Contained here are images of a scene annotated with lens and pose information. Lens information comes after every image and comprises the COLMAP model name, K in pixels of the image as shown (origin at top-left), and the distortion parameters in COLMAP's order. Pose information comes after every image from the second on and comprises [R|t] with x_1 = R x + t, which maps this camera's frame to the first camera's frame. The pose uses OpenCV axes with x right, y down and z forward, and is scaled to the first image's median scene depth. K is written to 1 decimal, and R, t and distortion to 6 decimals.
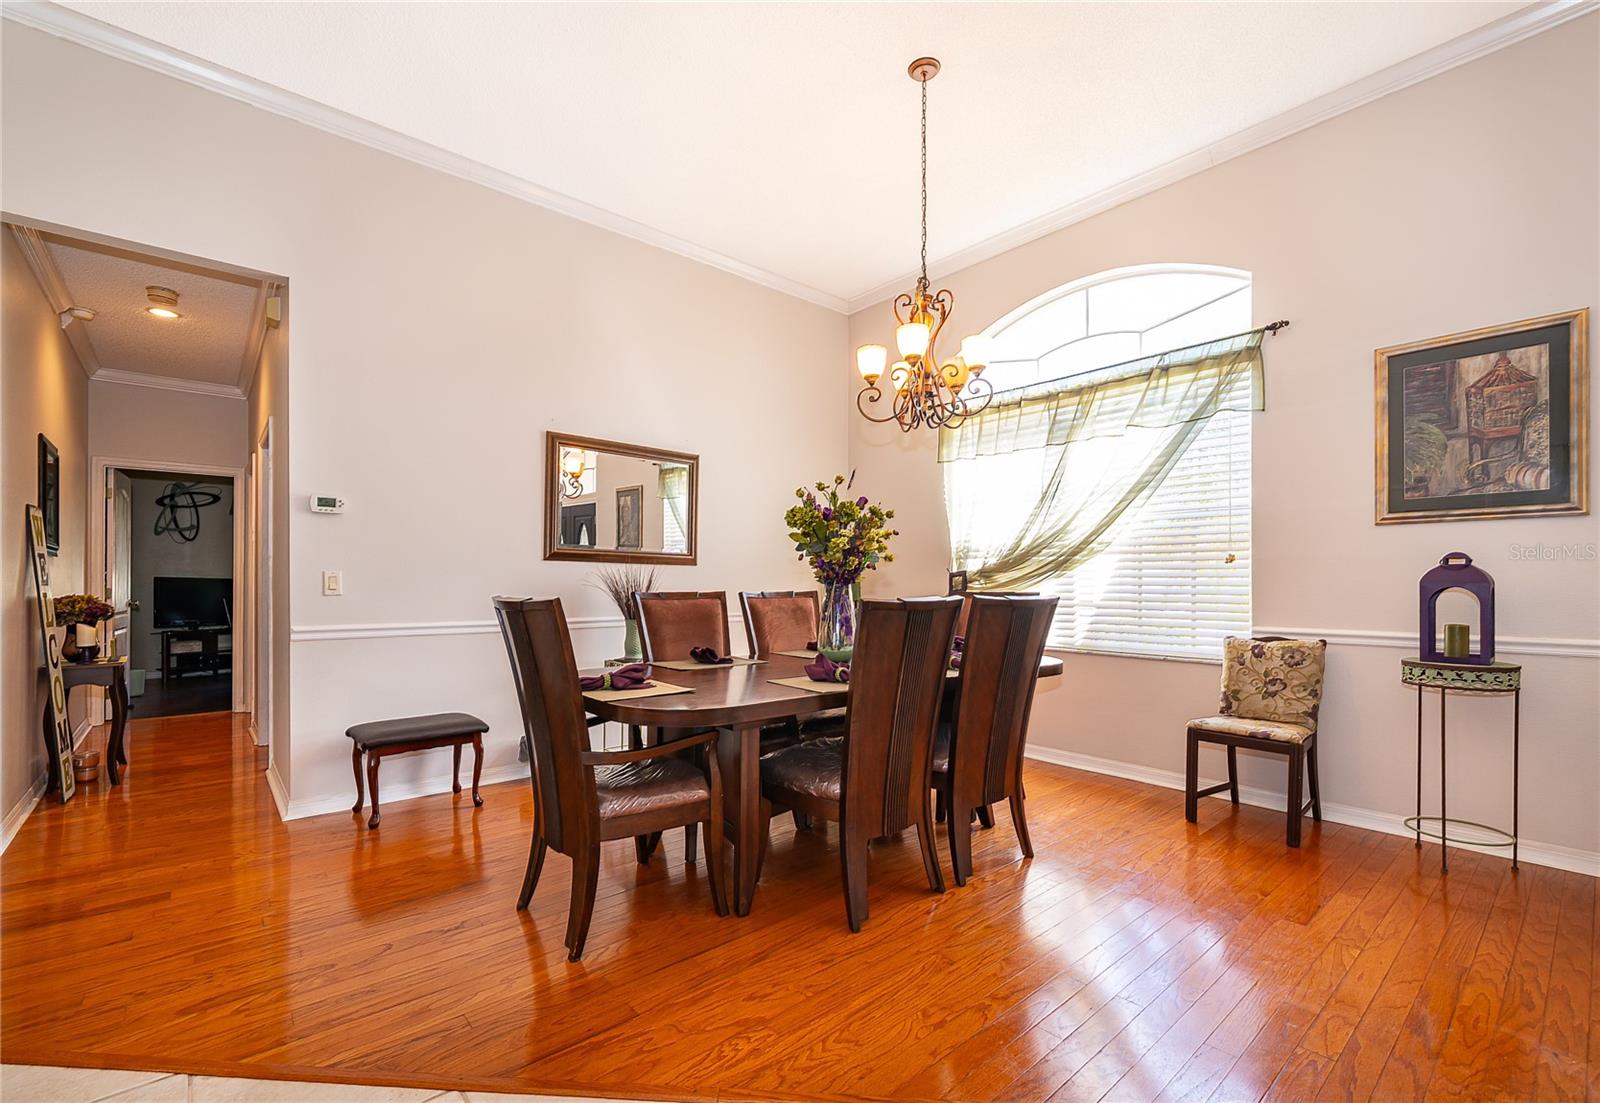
lens RADIAL K [[698.0, 0, 789.9], [0, 698.0, 581.4], [0, 0, 1]] dist [-0.007475, 0.000544]
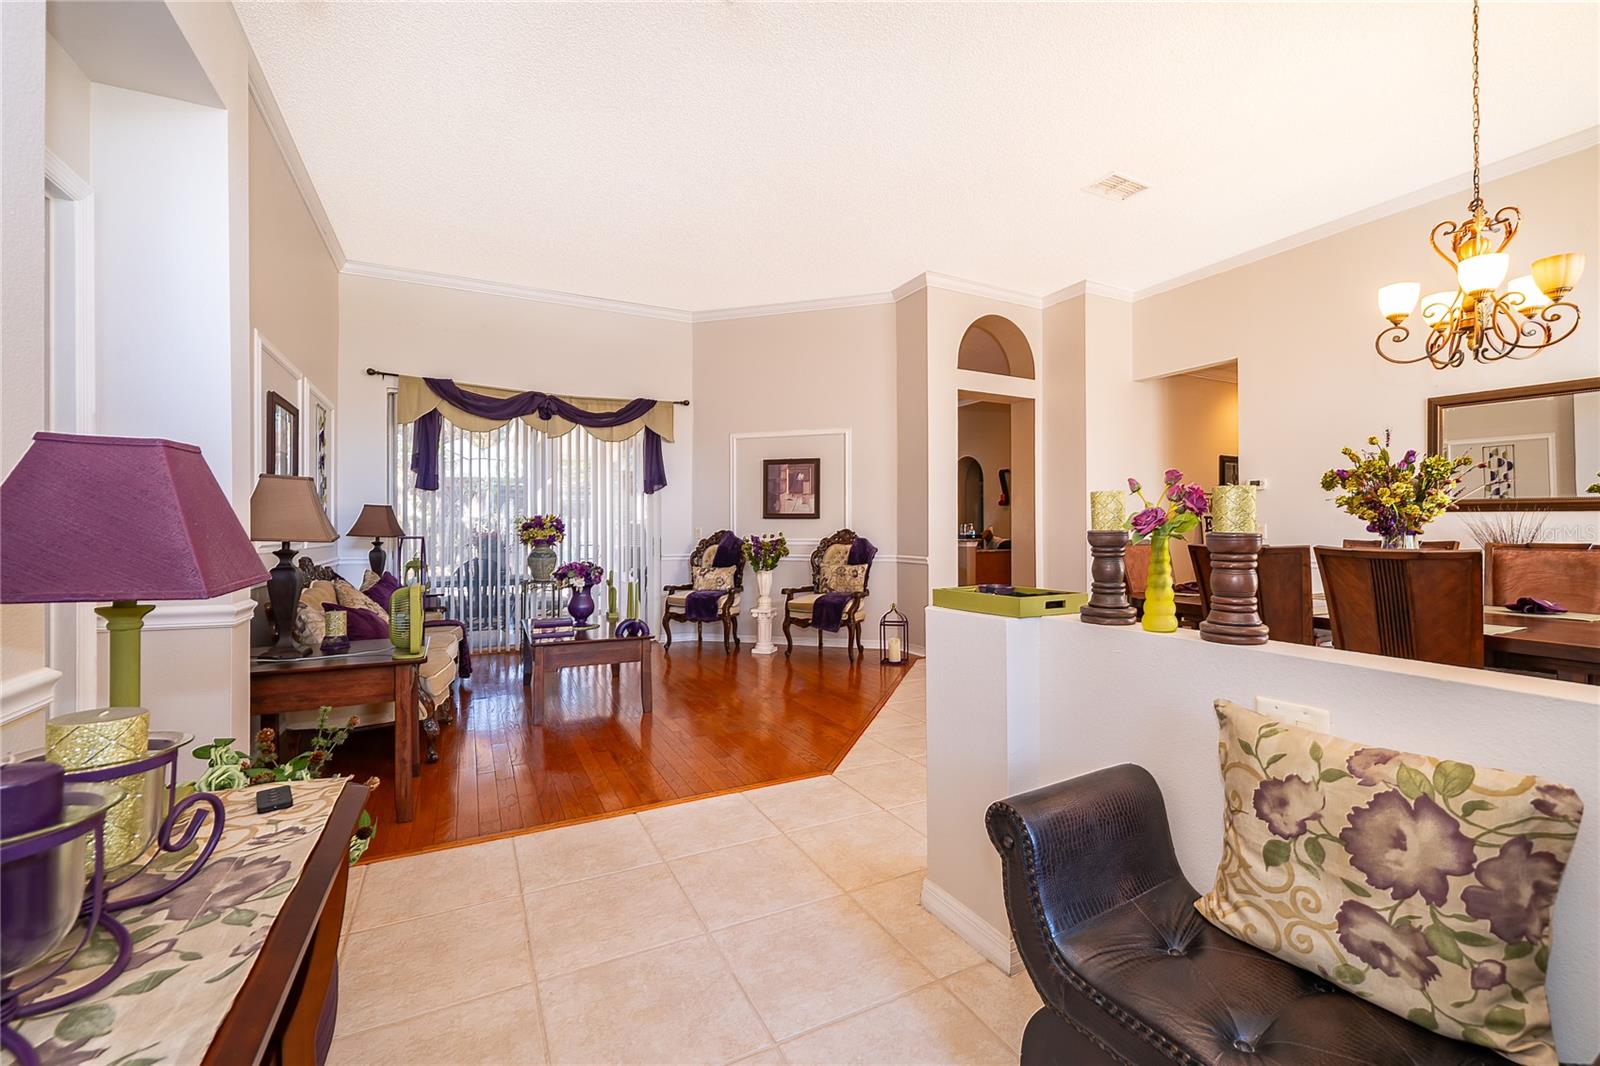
lens RADIAL K [[654.3, 0, 800.3], [0, 654.3, 532.3], [0, 0, 1]] dist [-0.000996, 0.000489]
pose [[-0.239125, 0.000863, -0.970988, 1.127443], [0.004630, 0.999989, -0.000251, -0.002251], [0.970978, -0.004556, -0.239126, 0.301992]]
